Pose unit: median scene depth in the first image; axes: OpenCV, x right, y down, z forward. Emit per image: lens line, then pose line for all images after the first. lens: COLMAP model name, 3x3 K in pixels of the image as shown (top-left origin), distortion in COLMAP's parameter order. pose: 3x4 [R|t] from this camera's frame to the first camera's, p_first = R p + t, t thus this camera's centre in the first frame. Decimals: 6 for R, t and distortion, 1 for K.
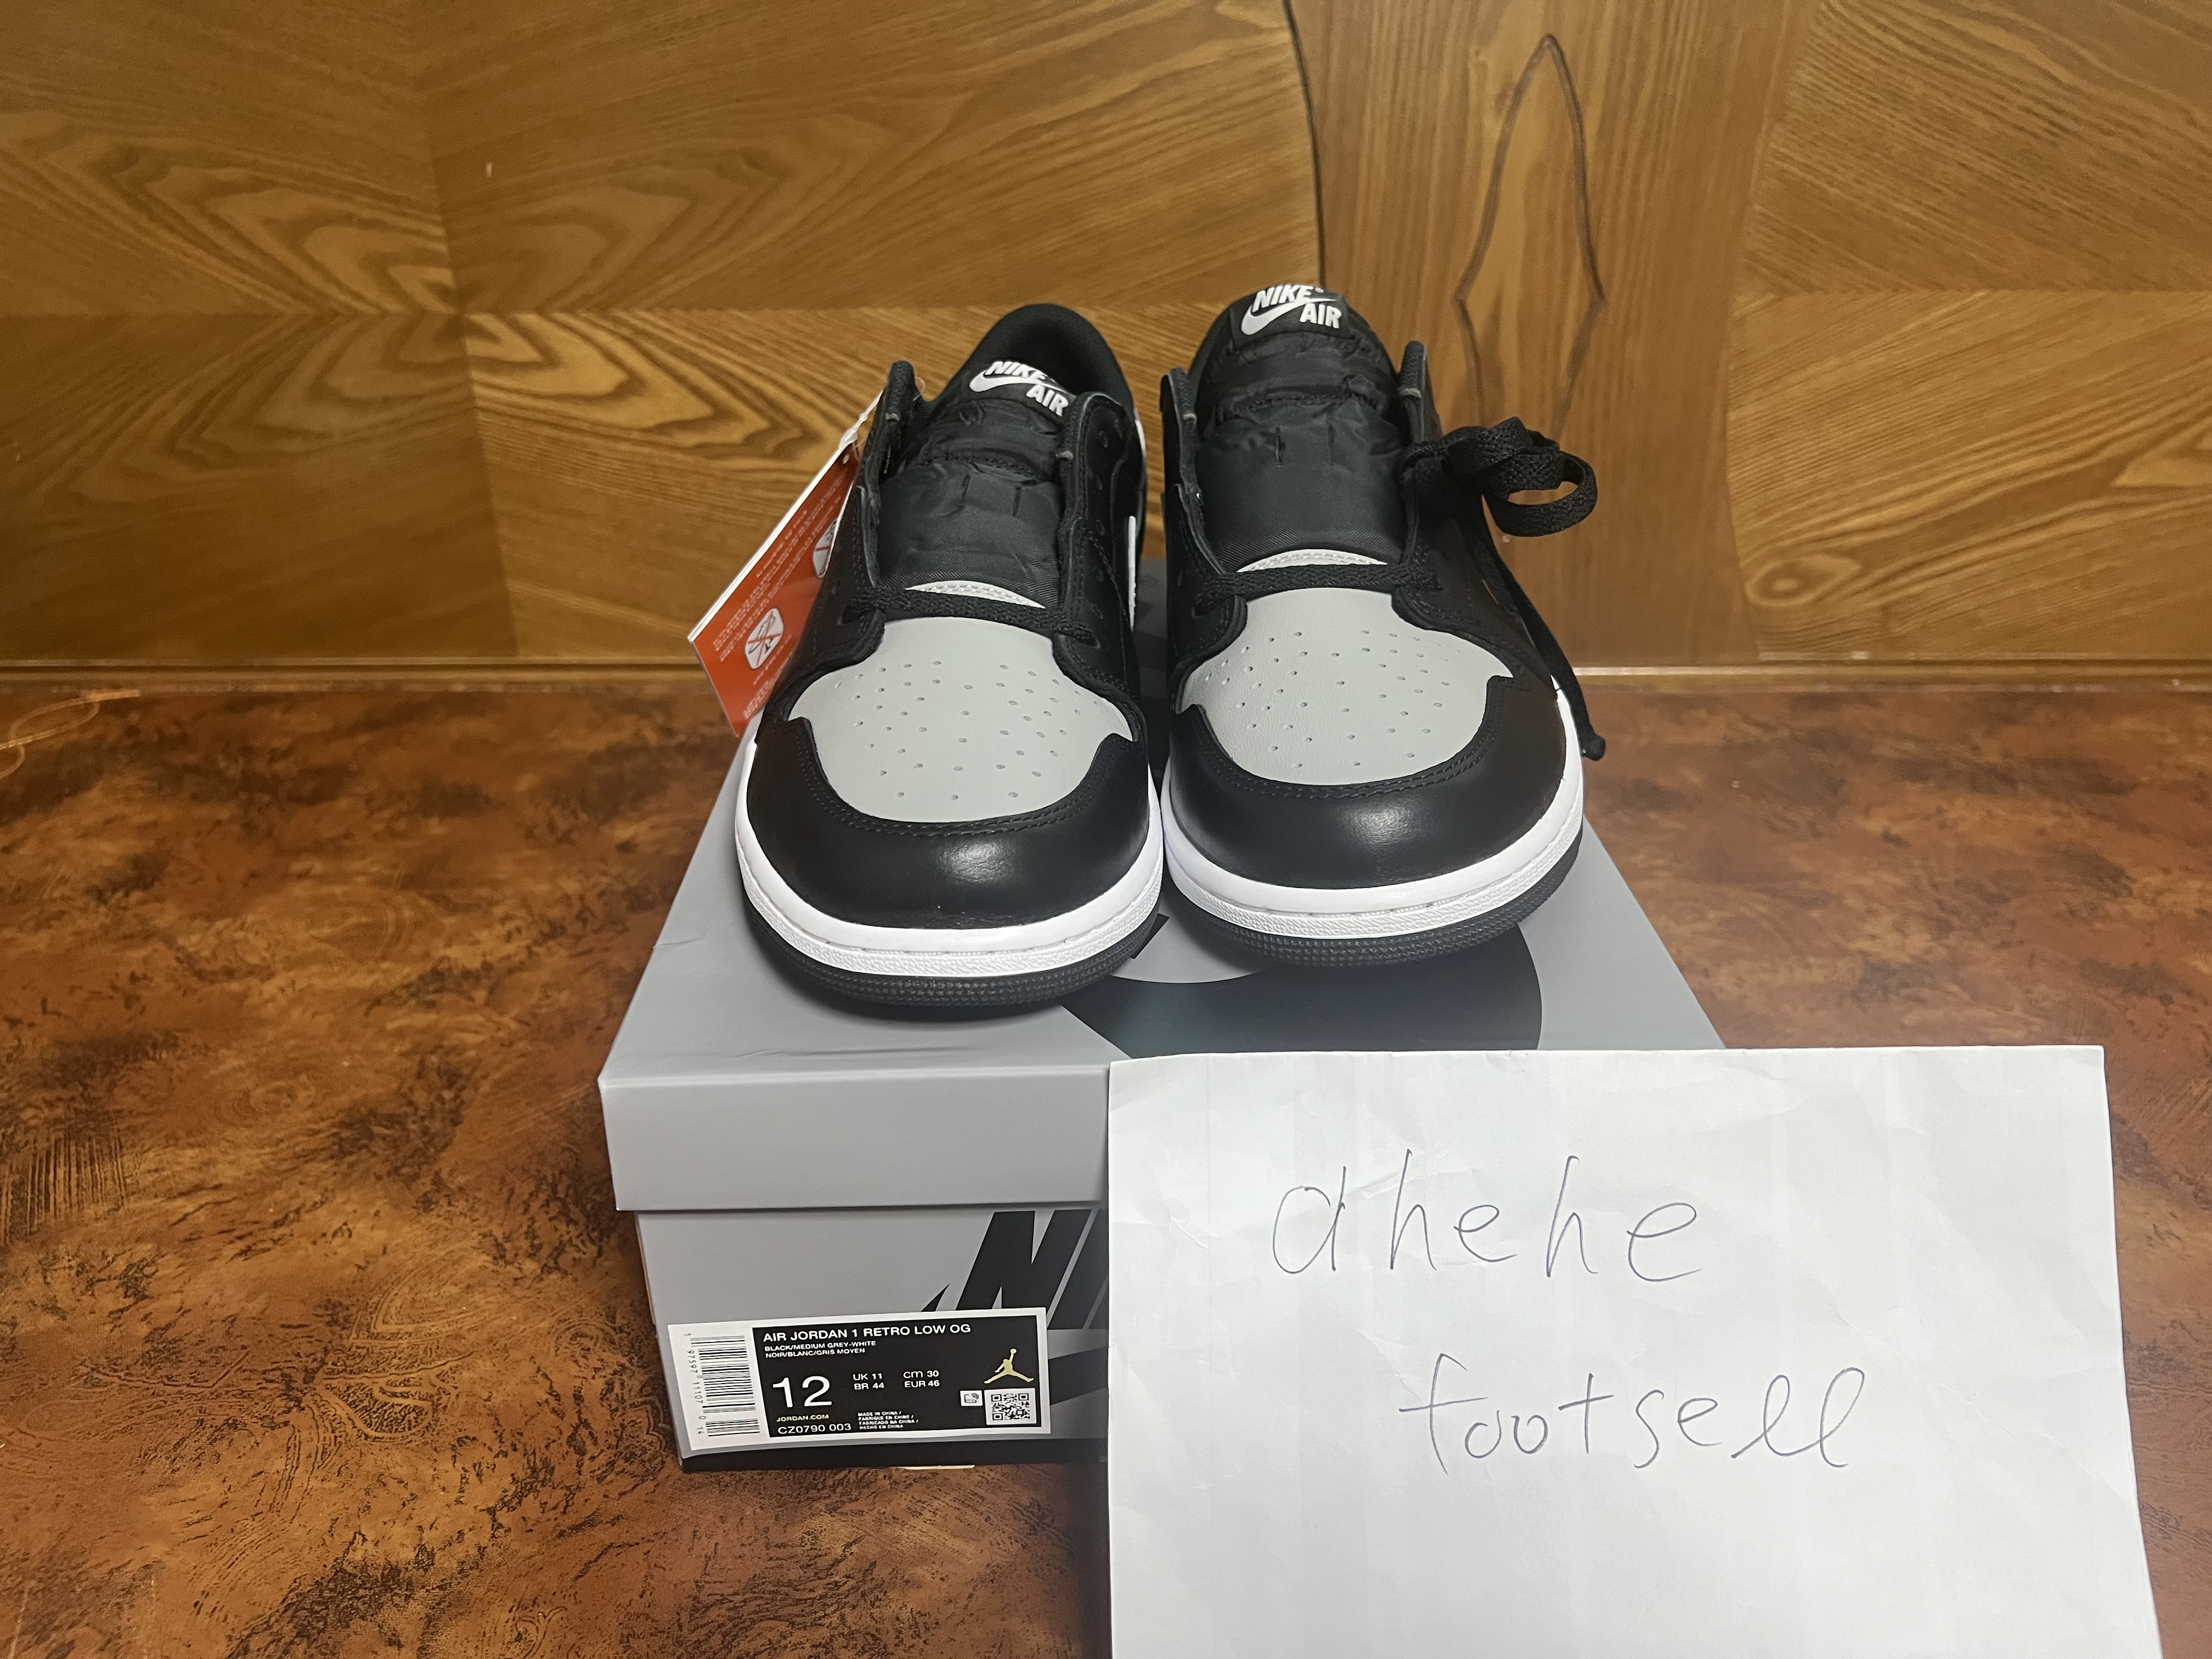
lens RADIAL K [[1714.9, 0, 1081.4], [0, 1714.9, 837.0], [0, 0, 1]] dist [0.004704, -0.005441]
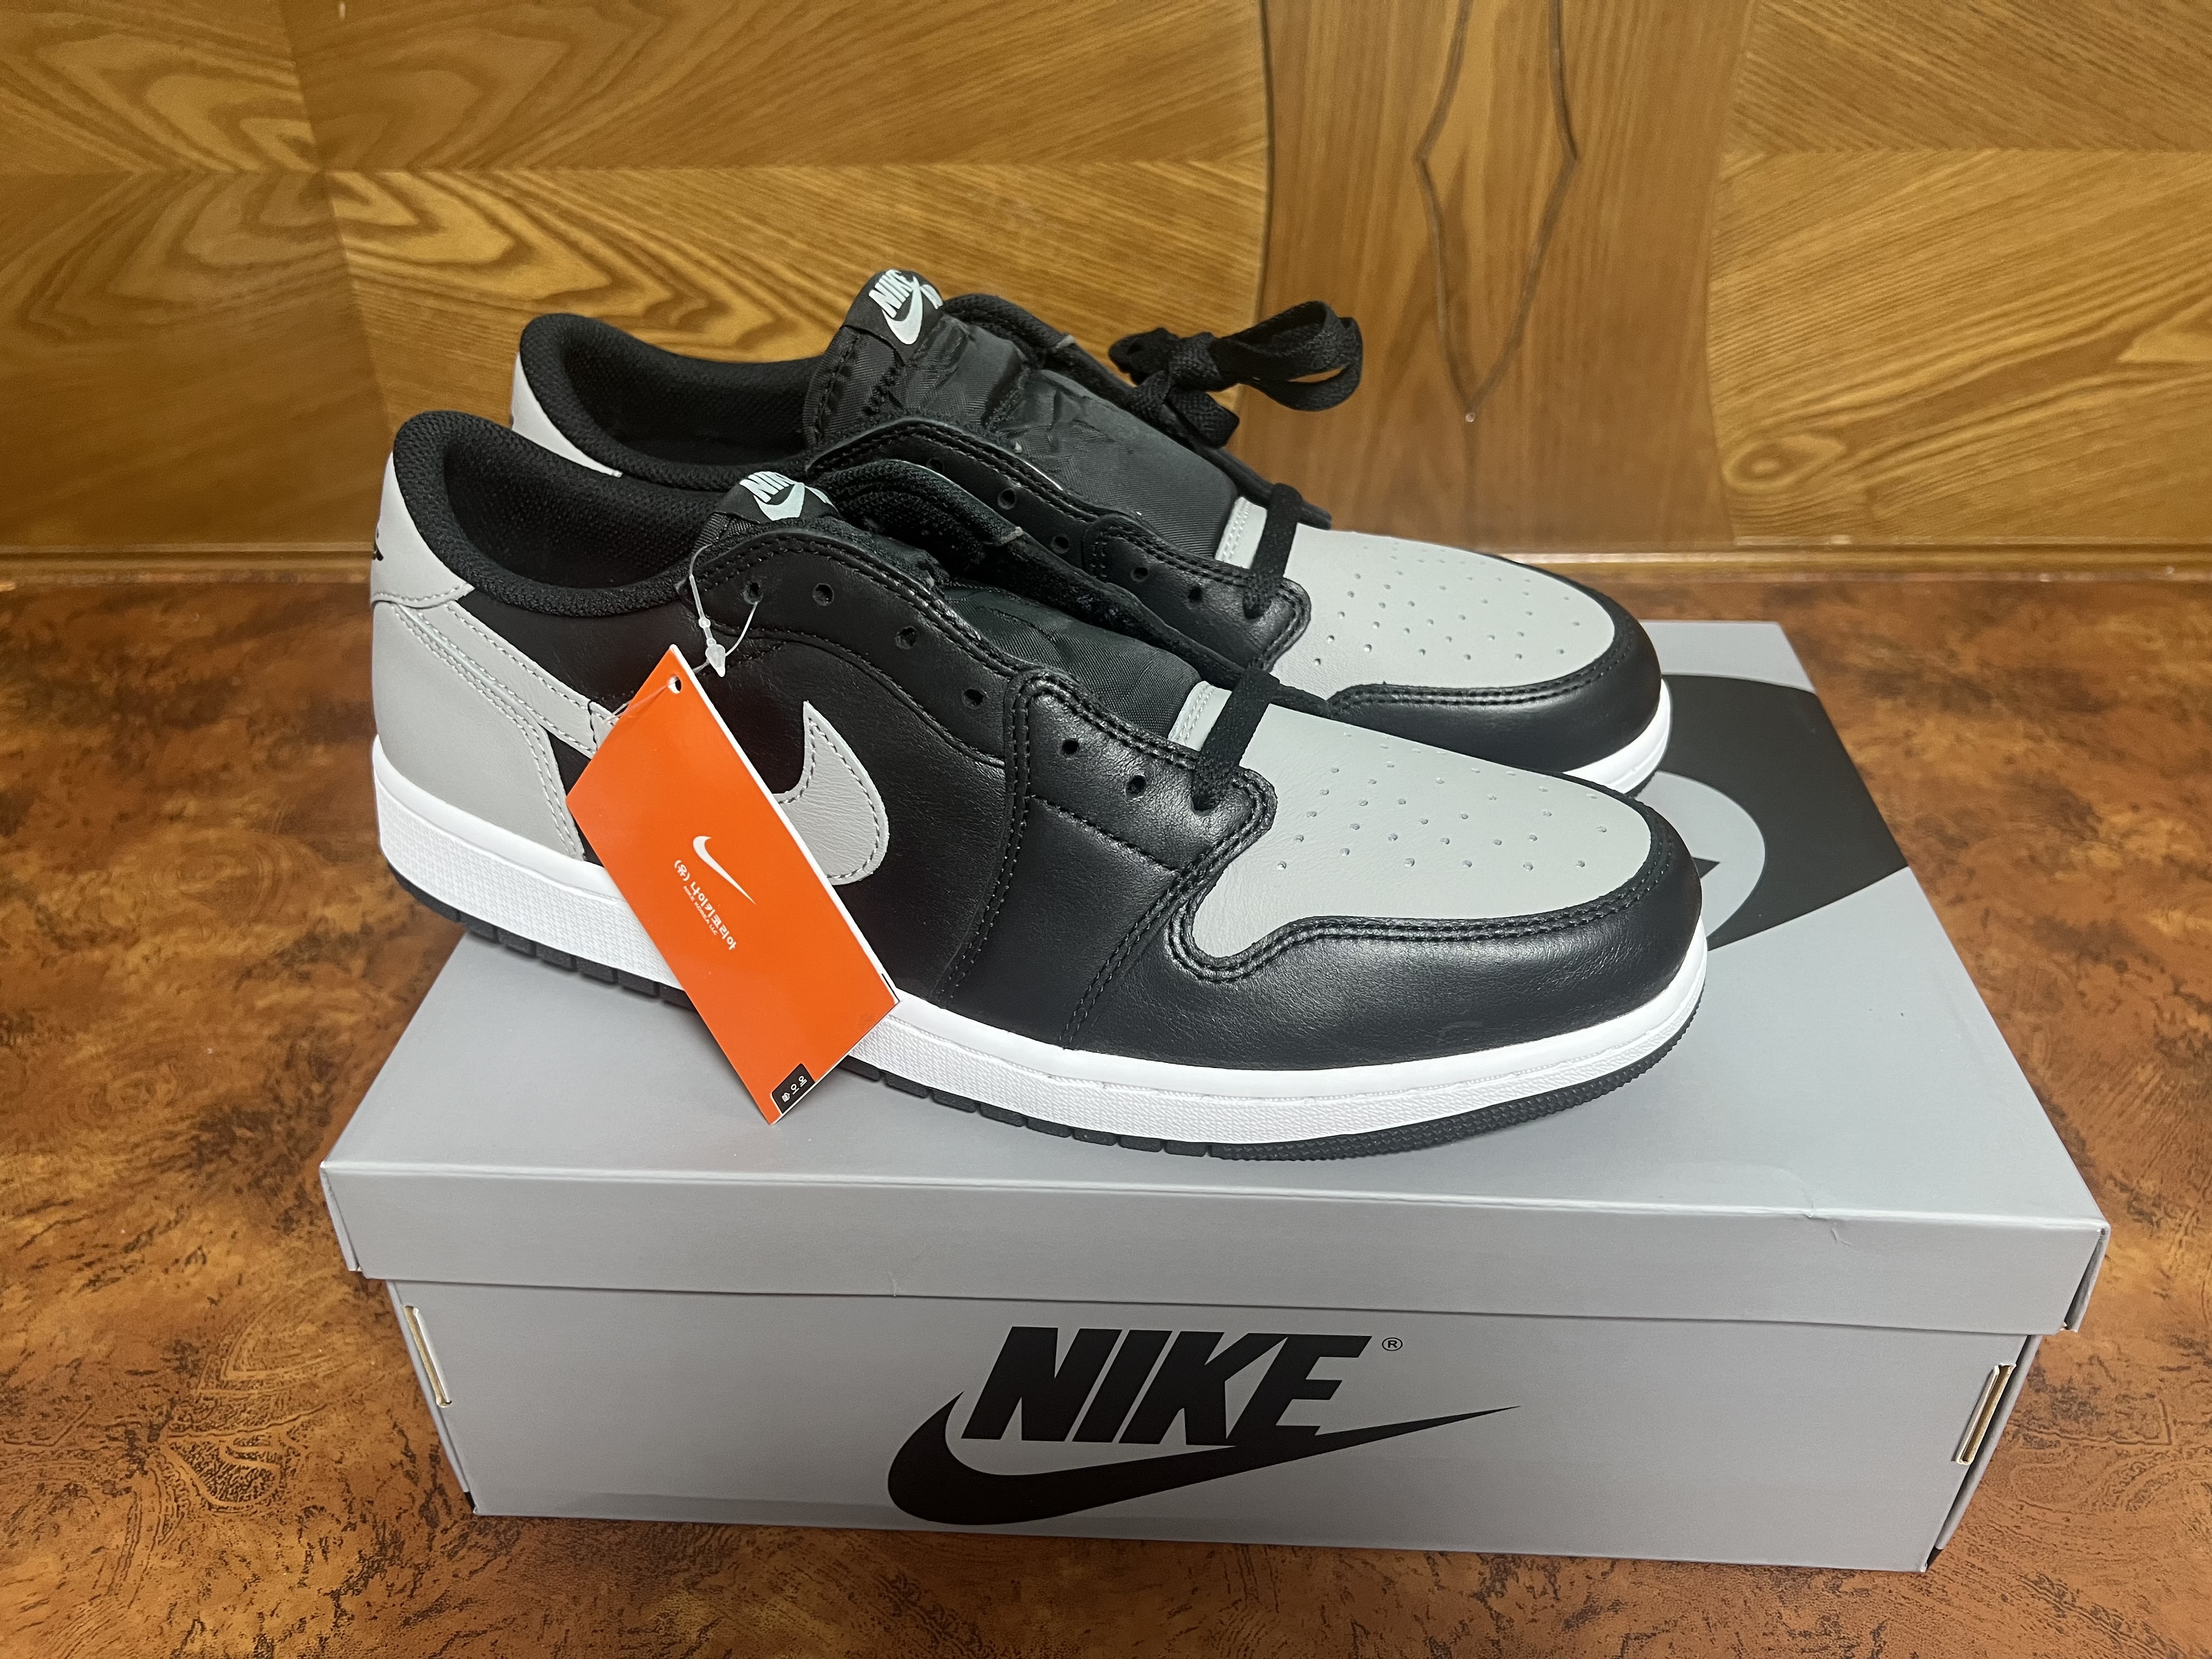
lens RADIAL K [[1712.1, 0, 1106.0], [0, 1712.1, 829.5], [0, 0, 1]] dist [0.039927, -0.061044]
pose [[0.999925, -0.005492, 0.010916, 0.042796], [0.004010, 0.991313, 0.131460, -0.084338], [-0.011543, -0.131406, 0.991261, 0.049013]]
